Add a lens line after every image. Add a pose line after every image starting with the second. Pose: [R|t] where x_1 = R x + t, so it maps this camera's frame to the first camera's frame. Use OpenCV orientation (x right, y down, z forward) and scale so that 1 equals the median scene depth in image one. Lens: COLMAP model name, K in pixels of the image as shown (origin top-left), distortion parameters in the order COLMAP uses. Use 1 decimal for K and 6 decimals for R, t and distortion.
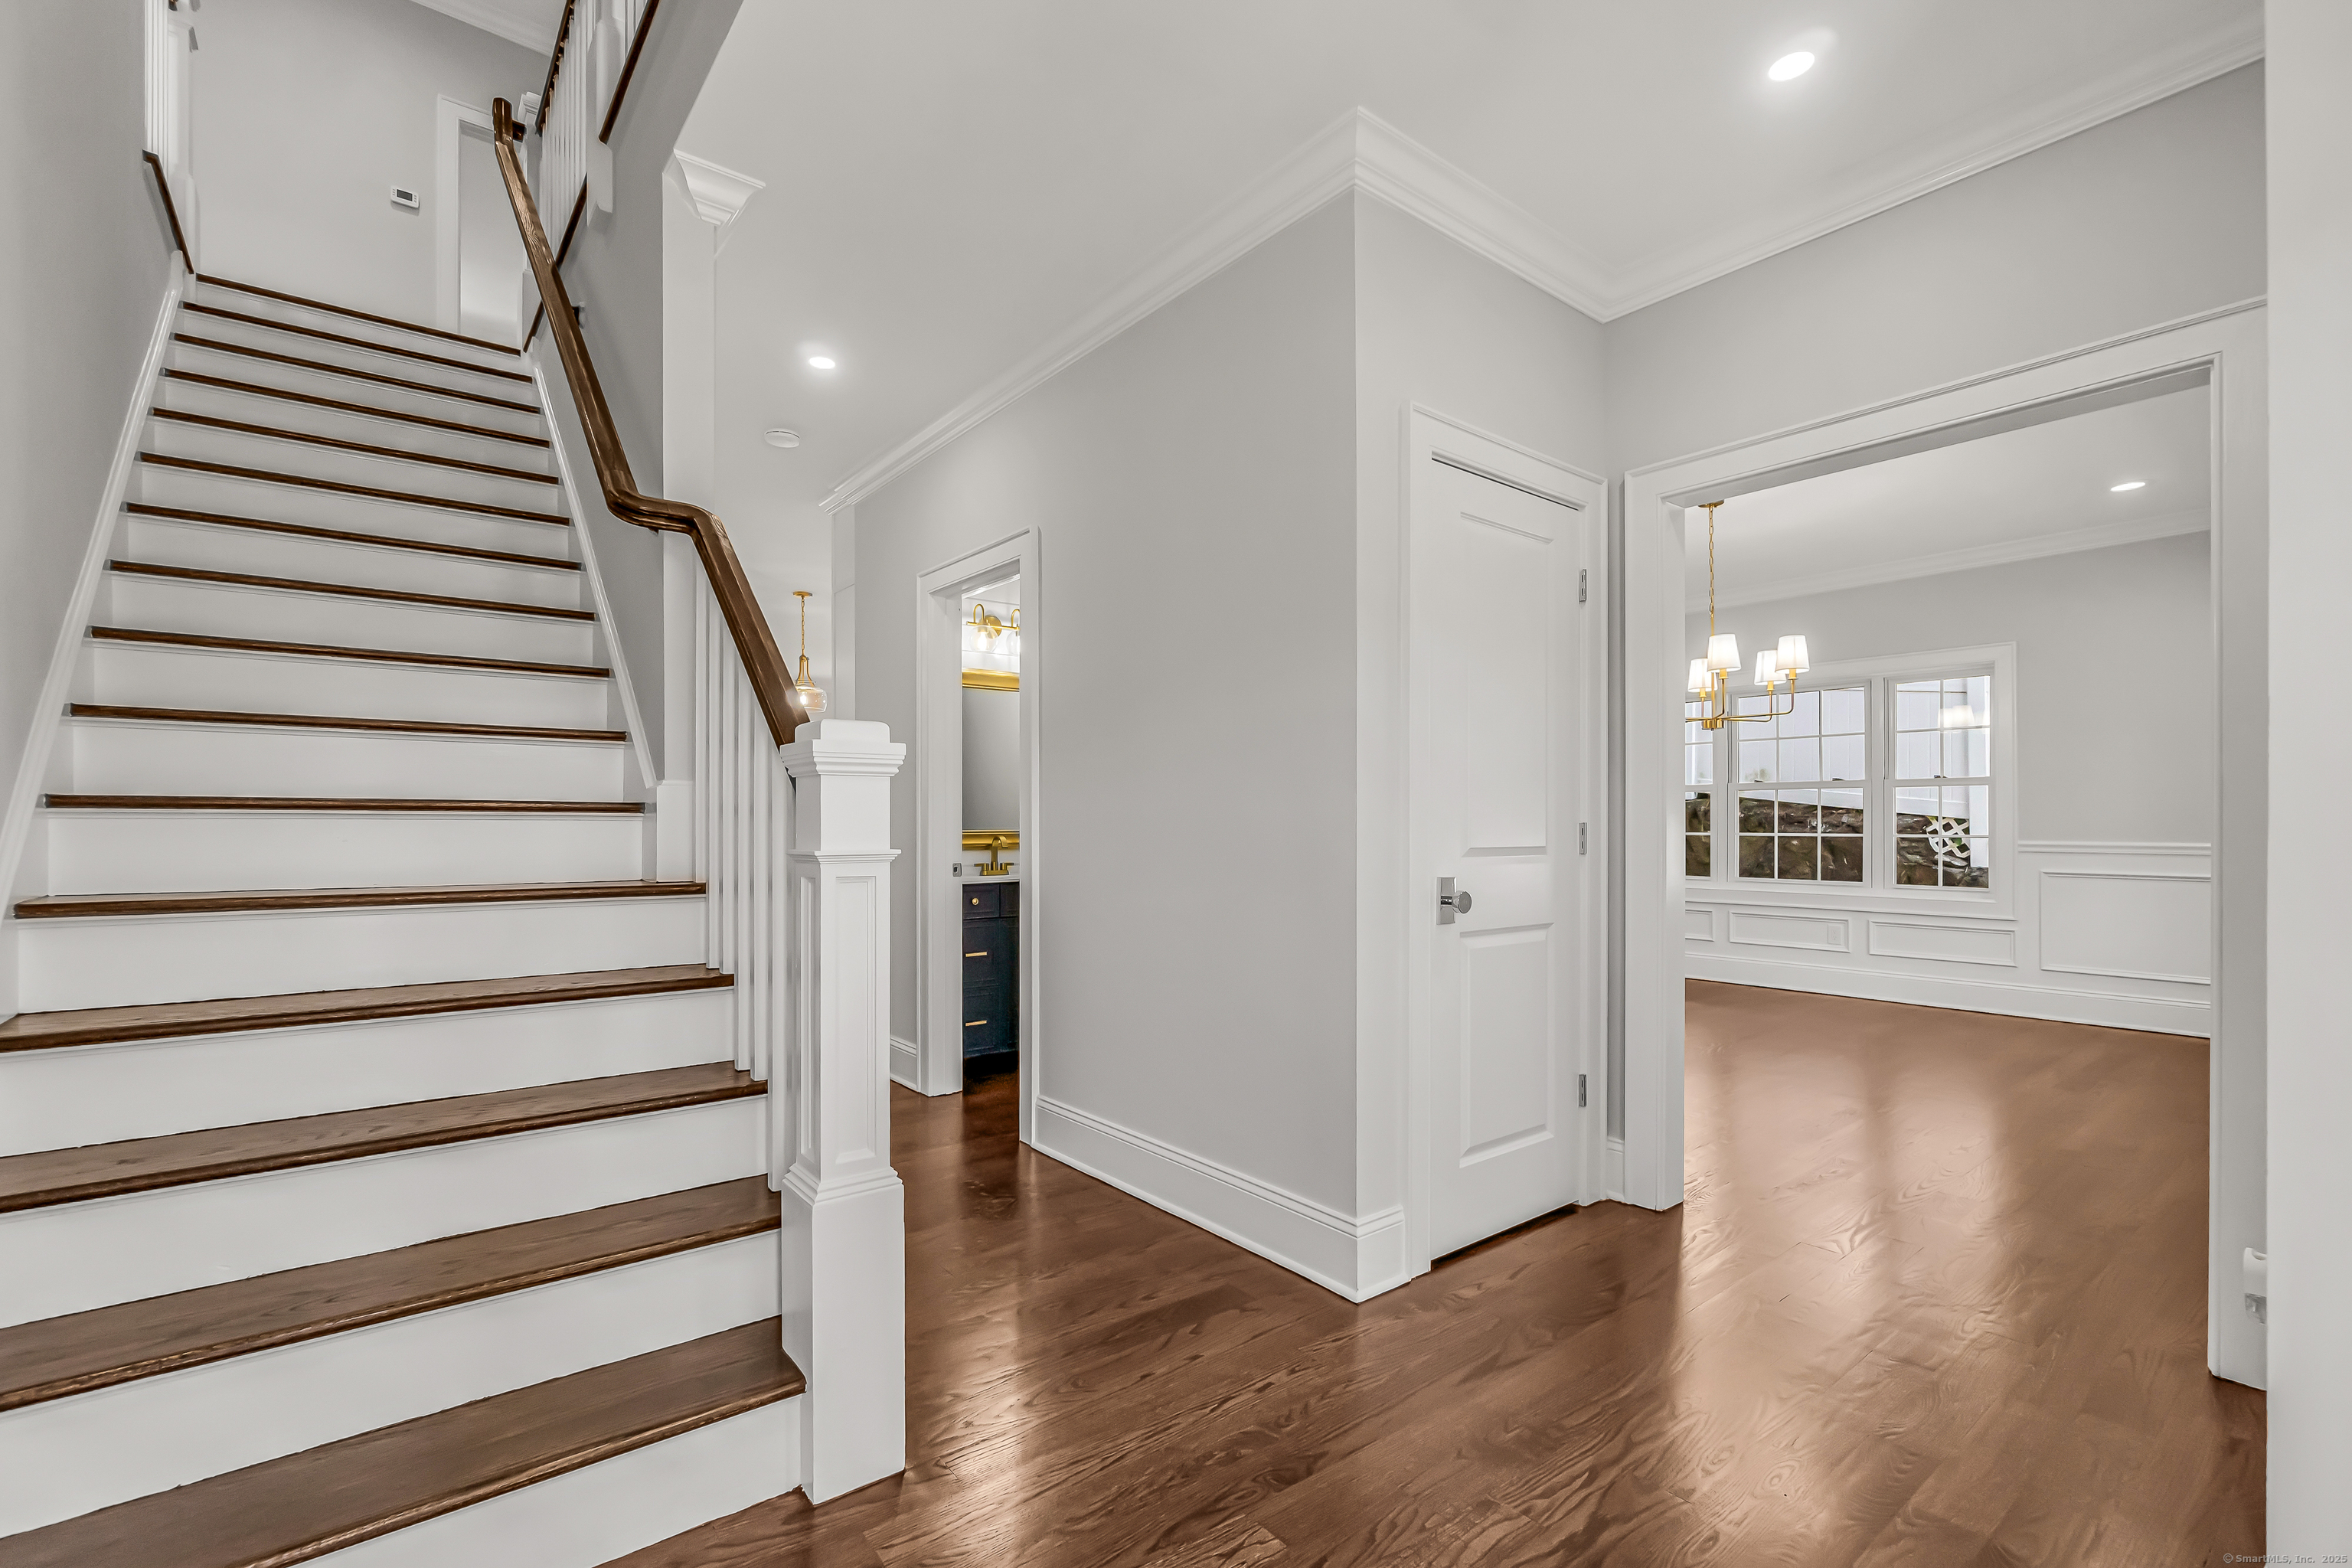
lens RADIAL K [[1031.6, 0, 1159.2], [0, 1031.6, 798.1], [0, 0, 1]] dist [-0.007373, 0.003241]
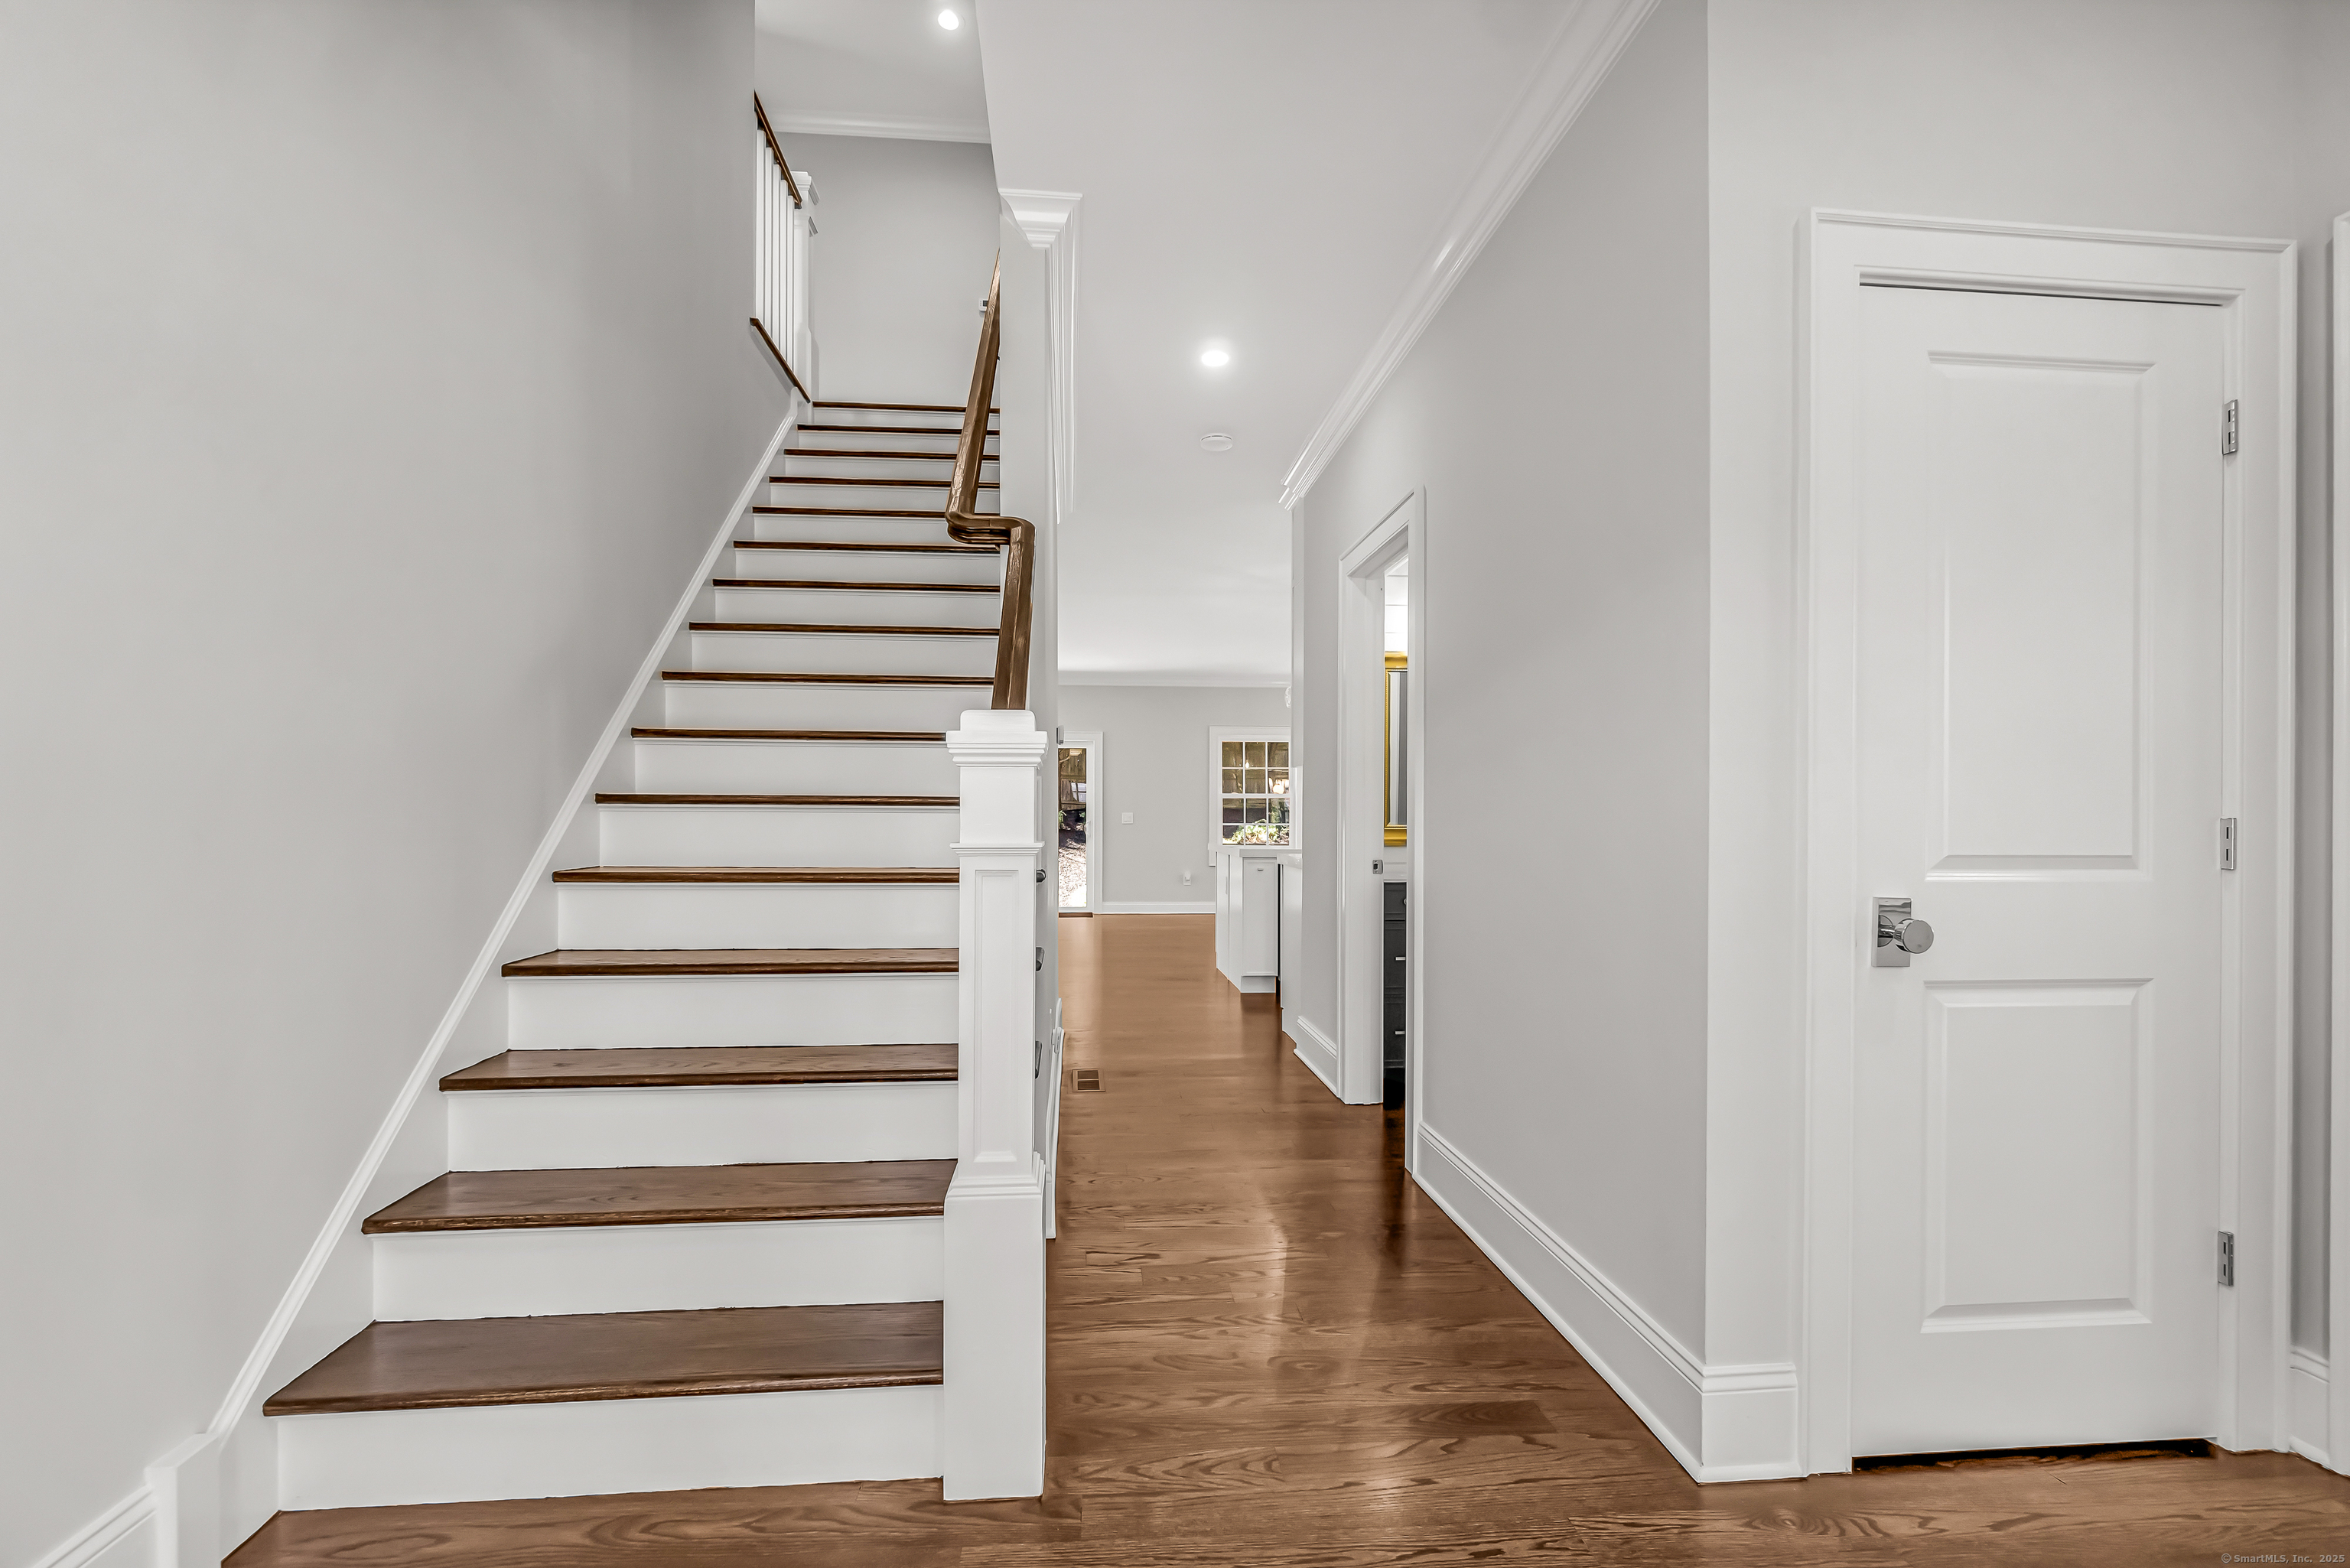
lens RADIAL K [[1030.6, 0, 1168.9], [0, 1030.6, 799.5], [0, 0, 1]] dist [-0.007373, 0.003241]
pose [[0.843646, -0.006031, -0.536866, 0.252044], [0.009513, 0.999948, 0.003715, 0.004979], [0.536816, -0.008241, 0.843659, 0.185537]]
